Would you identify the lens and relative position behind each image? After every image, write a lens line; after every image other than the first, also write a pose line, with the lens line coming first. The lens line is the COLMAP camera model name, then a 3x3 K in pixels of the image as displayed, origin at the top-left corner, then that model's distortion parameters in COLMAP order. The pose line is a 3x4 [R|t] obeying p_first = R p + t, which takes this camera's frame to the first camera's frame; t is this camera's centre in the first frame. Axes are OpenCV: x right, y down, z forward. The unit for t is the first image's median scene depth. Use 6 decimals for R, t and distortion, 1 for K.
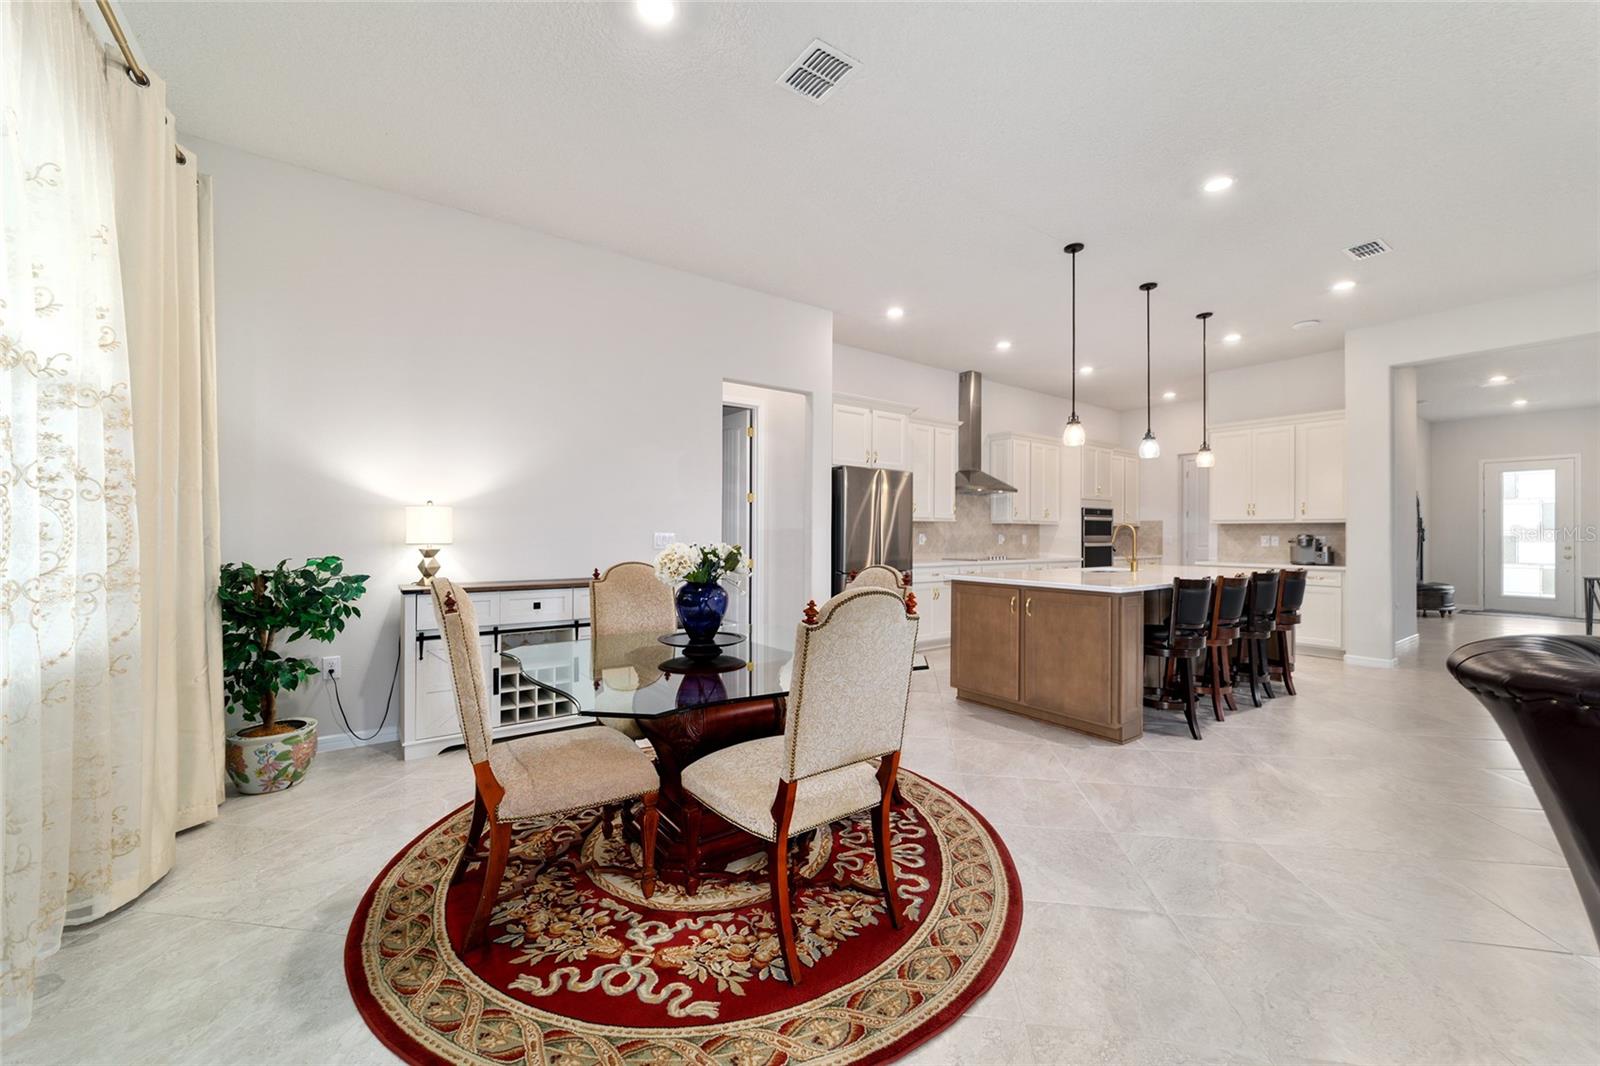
lens RADIAL K [[615.0, 0, 800.1], [0, 615.0, 528.8], [0, 0, 1]] dist [-0.021087, 0.008947]
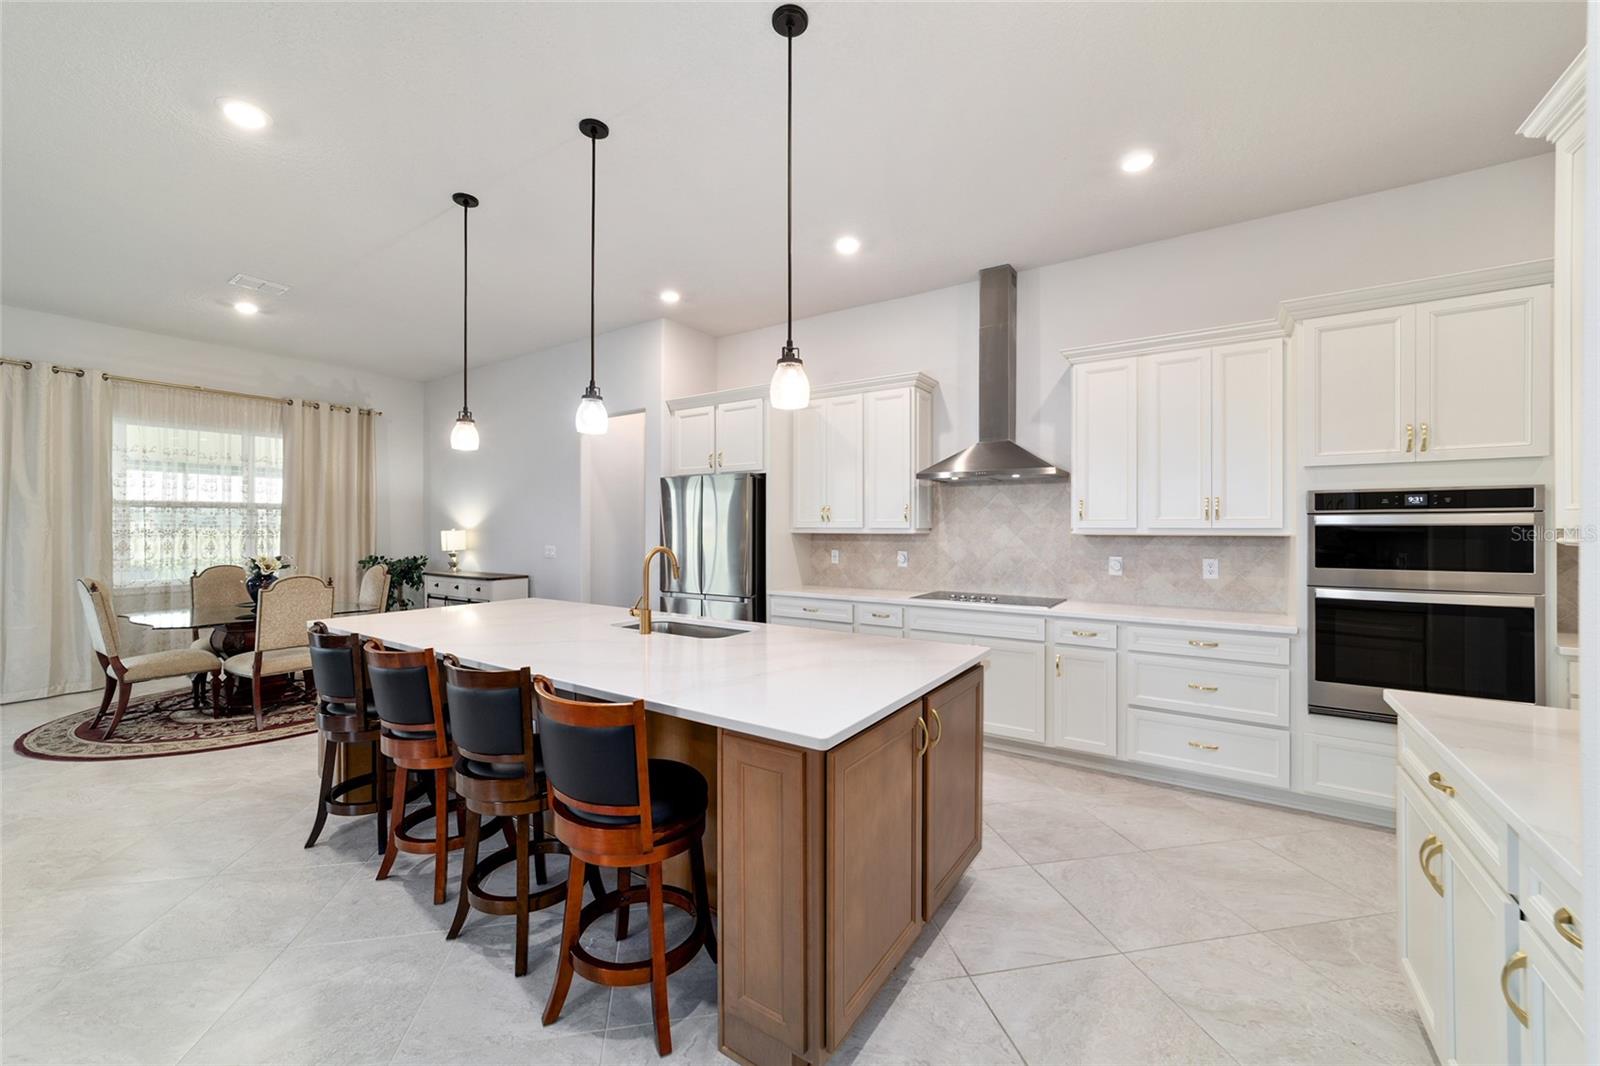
lens RADIAL K [[615.0, 0, 800.1], [0, 615.0, 528.8], [0, 0, 1]] dist [-0.021087, 0.008947]
pose [[0.353335, -0.001485, -0.935496, 0.871439], [0.010085, 0.999947, 0.002222, -0.020329], [0.935443, -0.010219, 0.353331, 0.730290]]
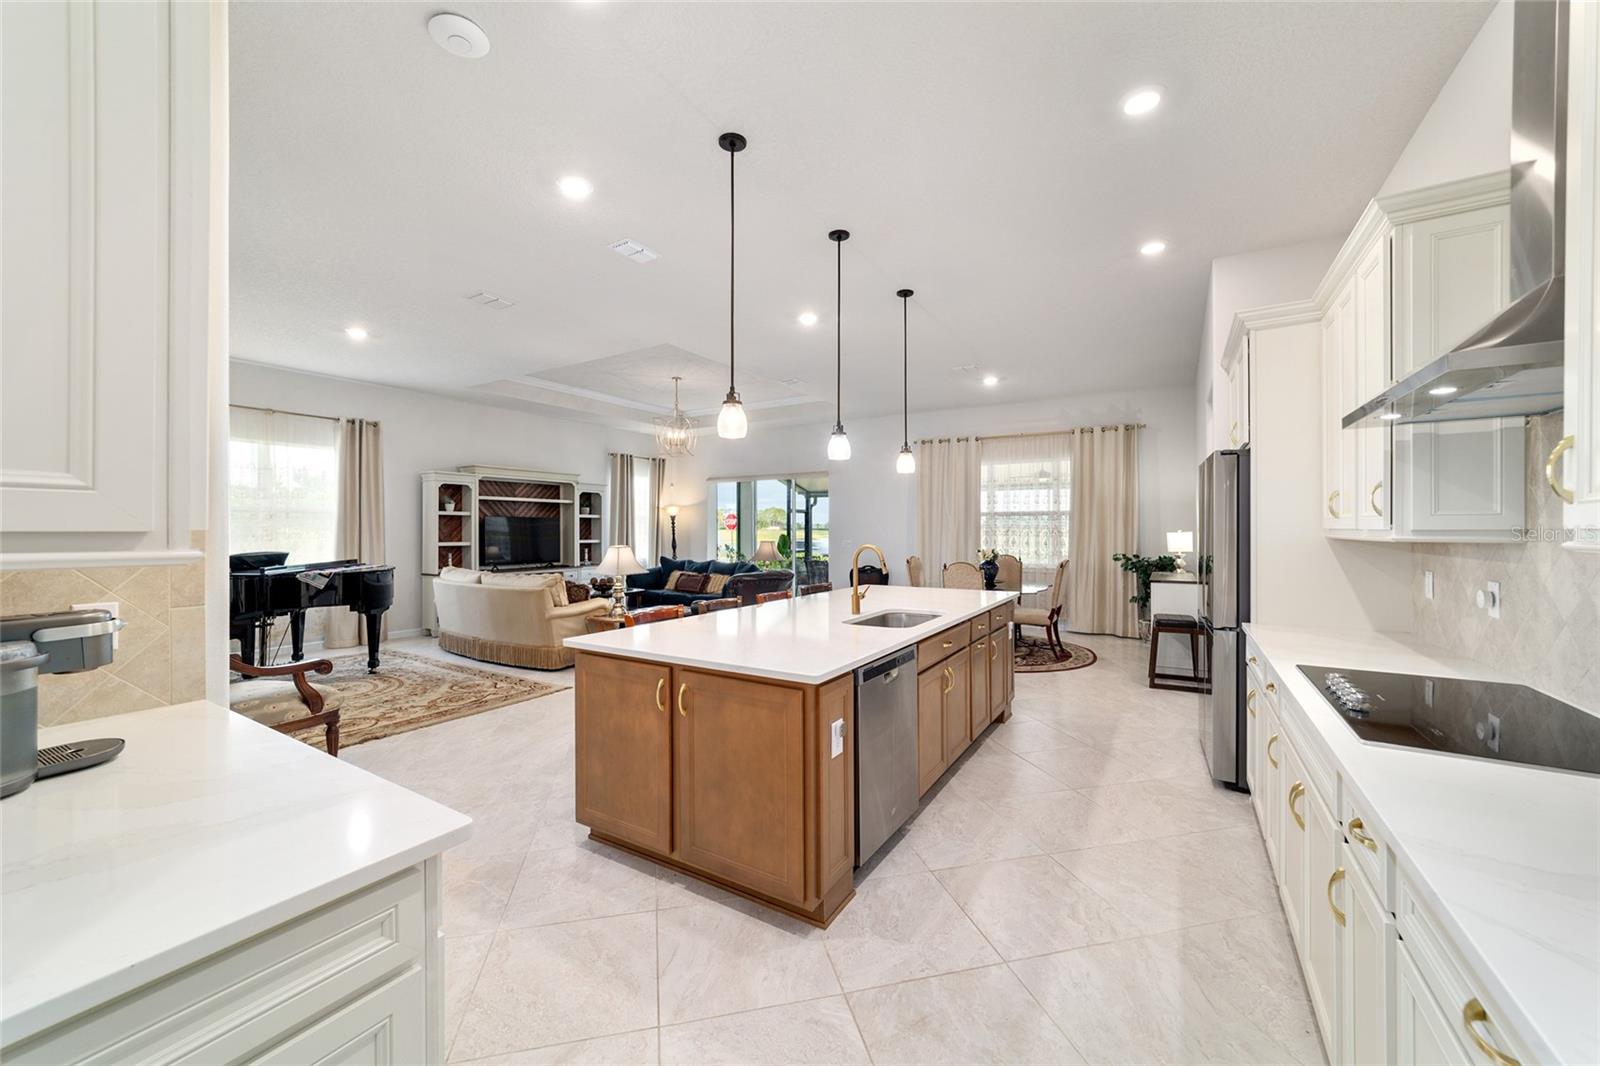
lens RADIAL K [[615.0, 0, 800.1], [0, 615.0, 528.8], [0, 0, 1]] dist [-0.021087, 0.008947]
pose [[-0.918945, -0.003170, -0.394373, 0.687331], [0.001023, 0.999945, -0.010421, -0.015607], [0.394384, -0.009980, -0.918892, 1.261420]]
